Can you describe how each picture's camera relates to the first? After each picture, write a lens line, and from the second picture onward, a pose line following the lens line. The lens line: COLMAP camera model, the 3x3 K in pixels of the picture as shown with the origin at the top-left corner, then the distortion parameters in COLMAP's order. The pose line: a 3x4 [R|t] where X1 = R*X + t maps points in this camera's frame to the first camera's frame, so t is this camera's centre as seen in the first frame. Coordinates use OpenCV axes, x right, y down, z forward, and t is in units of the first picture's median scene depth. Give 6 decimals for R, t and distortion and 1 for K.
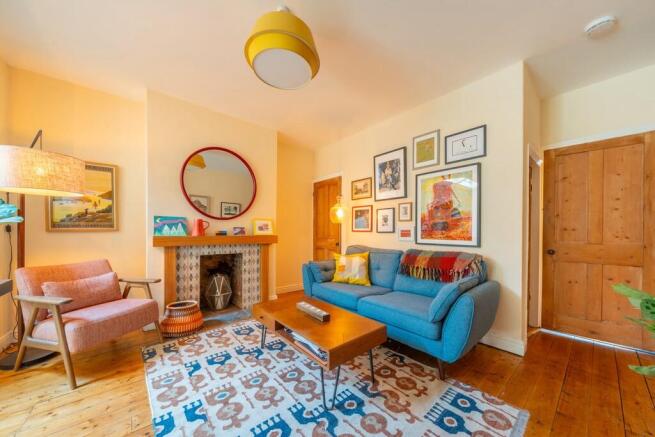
lens RADIAL K [[227.8, 0, 325.9], [0, 227.8, 232.1], [0, 0, 1]] dist [-0.000432, -0.000049]
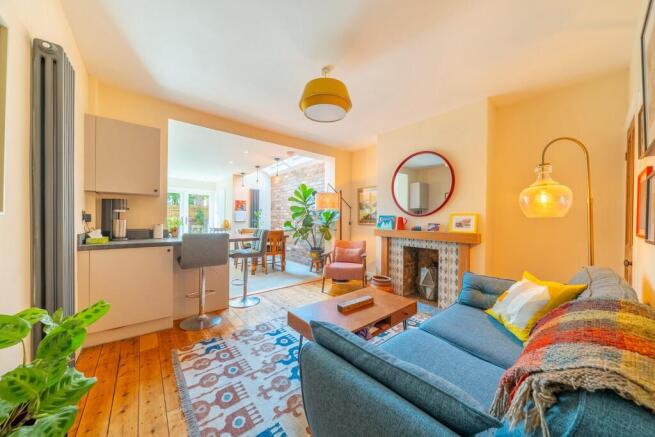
lens RADIAL K [[225.7, 0, 327.5], [0, 225.7, 218.5], [0, 0, 1]] dist [0.000173, 0.000007]
pose [[-0.007944, -0.009752, -0.999921, 0.654574], [-0.015163, 0.999839, -0.009630, -0.028214], [0.999853, 0.015085, -0.008090, 0.561677]]
